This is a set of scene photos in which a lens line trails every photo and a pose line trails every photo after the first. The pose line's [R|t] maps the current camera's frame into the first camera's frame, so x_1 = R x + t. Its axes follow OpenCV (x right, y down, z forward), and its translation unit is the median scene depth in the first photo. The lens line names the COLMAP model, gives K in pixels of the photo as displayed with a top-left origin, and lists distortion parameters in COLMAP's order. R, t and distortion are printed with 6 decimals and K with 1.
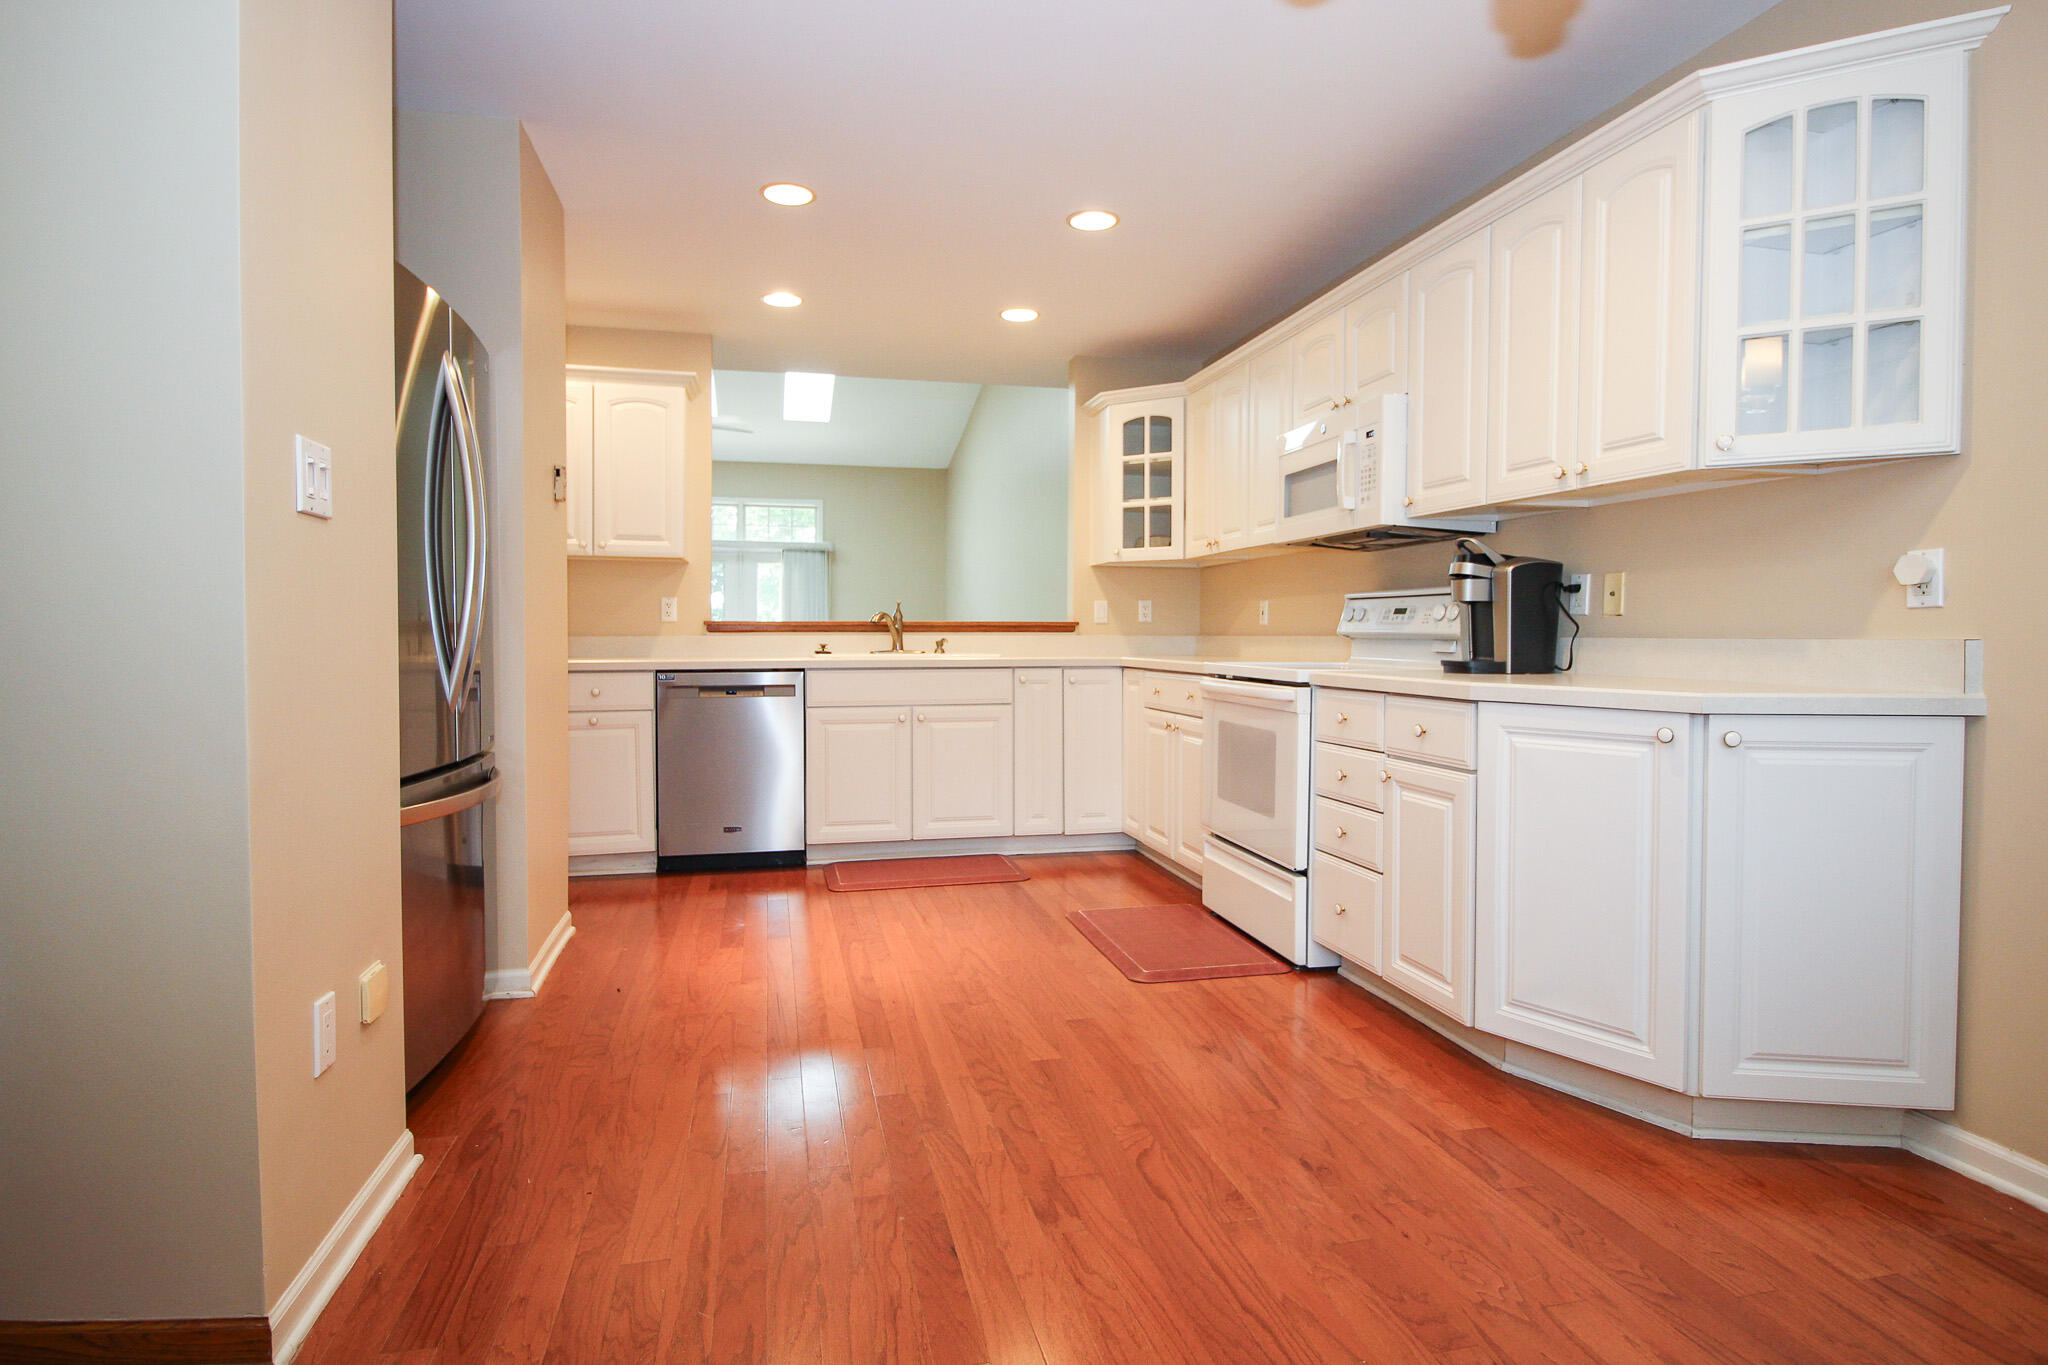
lens RADIAL K [[1119.3, 0, 961.2], [0, 1119.3, 658.2], [0, 0, 1]] dist [0.000900, 0.001041]
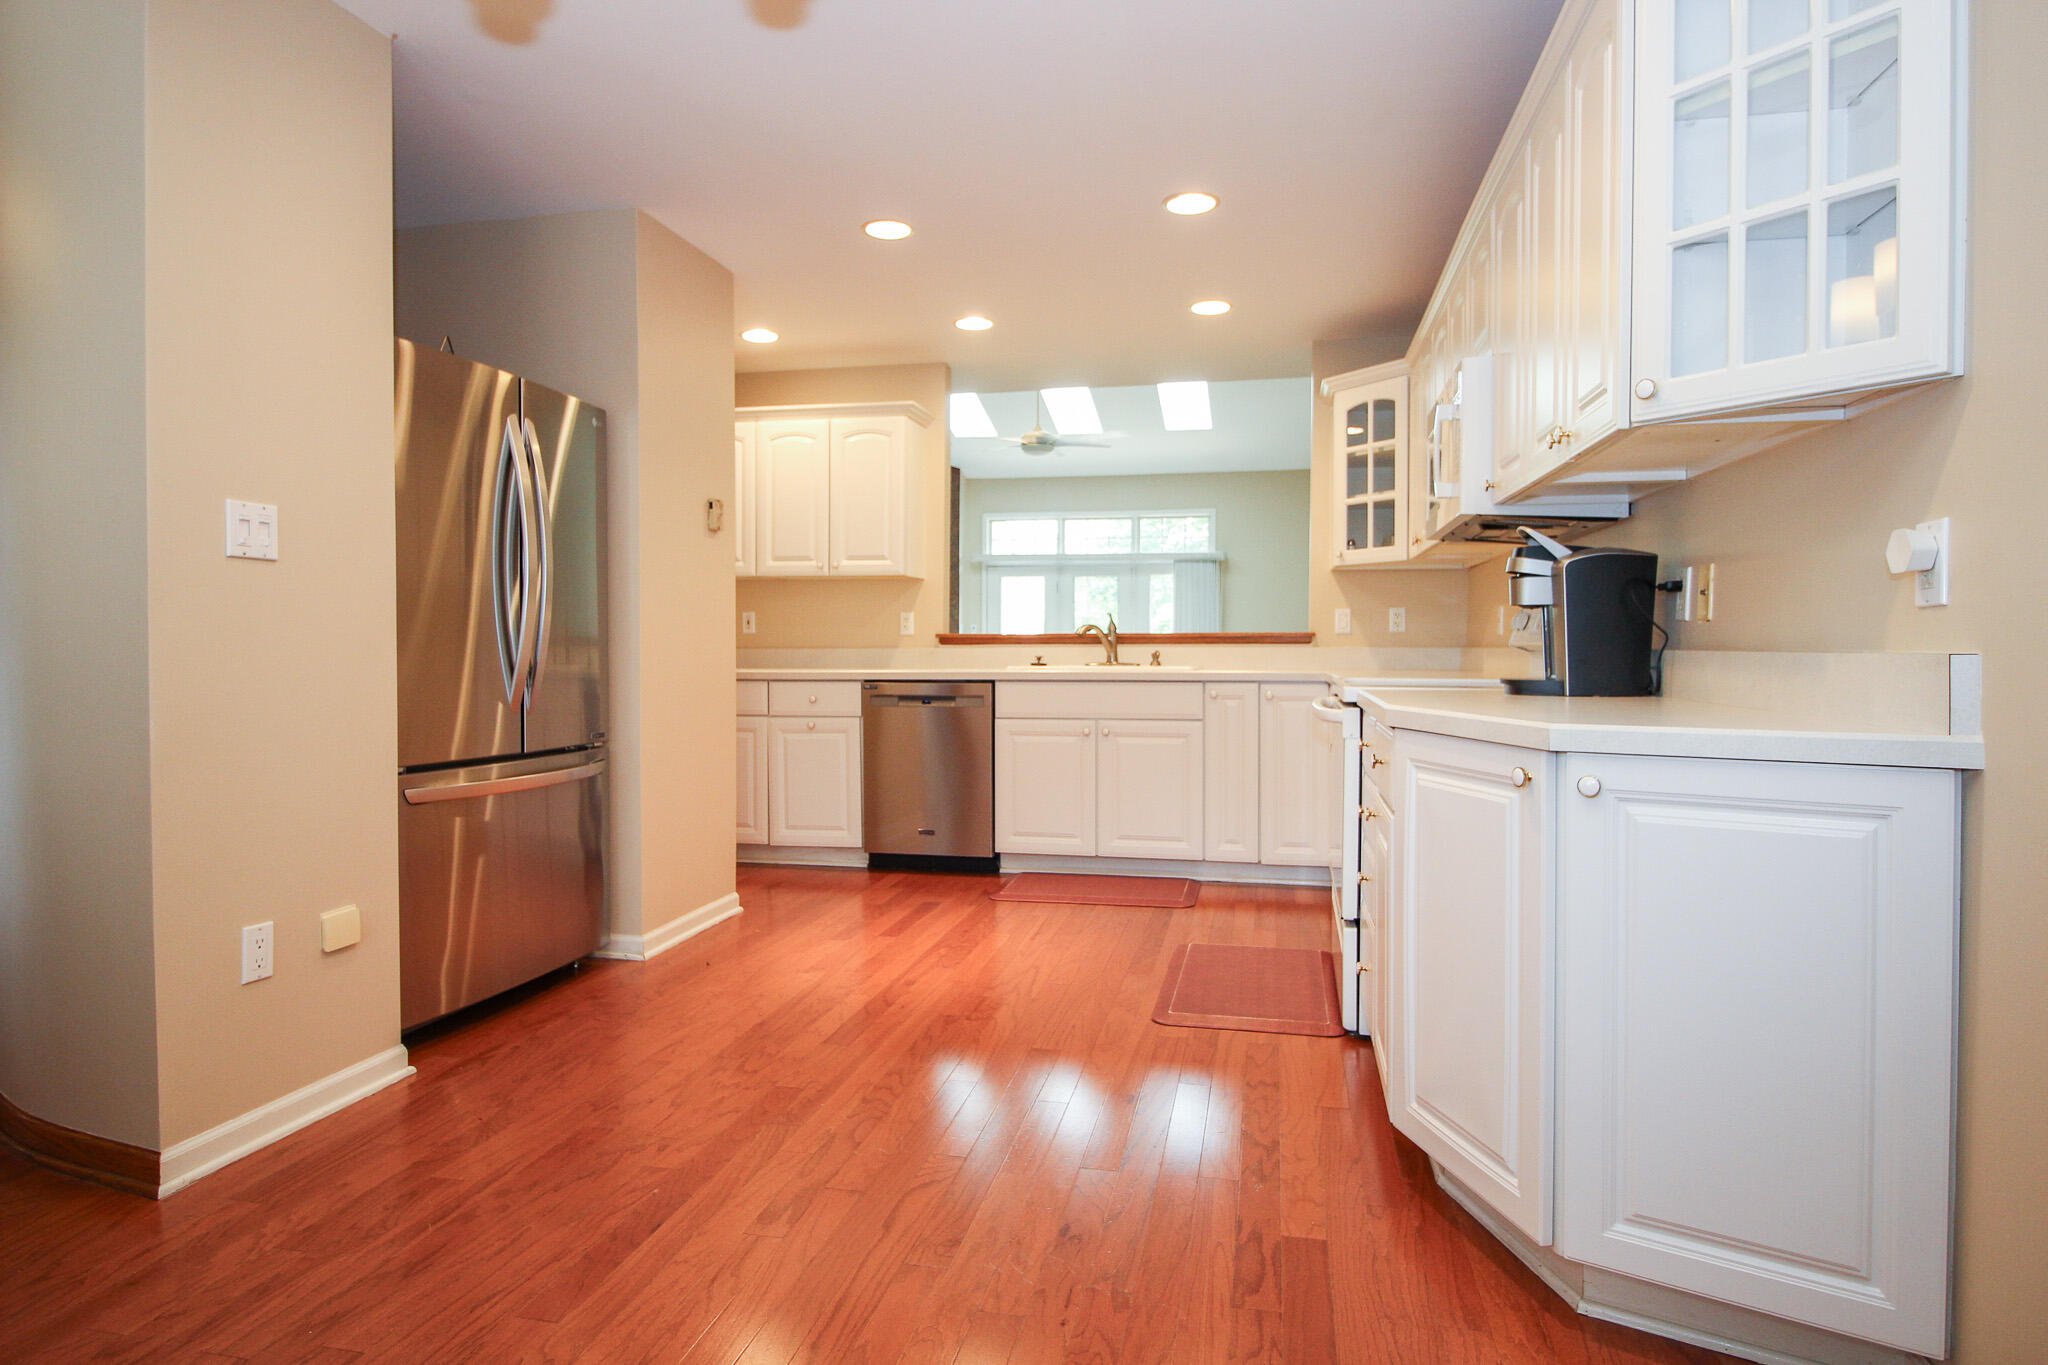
lens RADIAL K [[1119.3, 0, 954.5], [0, 1119.3, 661.6], [0, 0, 1]] dist [0.000900, 0.001041]
pose [[0.903125, 0.004499, -0.429353, 0.362645], [-0.007514, 0.999958, -0.005327, -0.002500], [0.429311, 0.008037, 0.903121, 0.080662]]
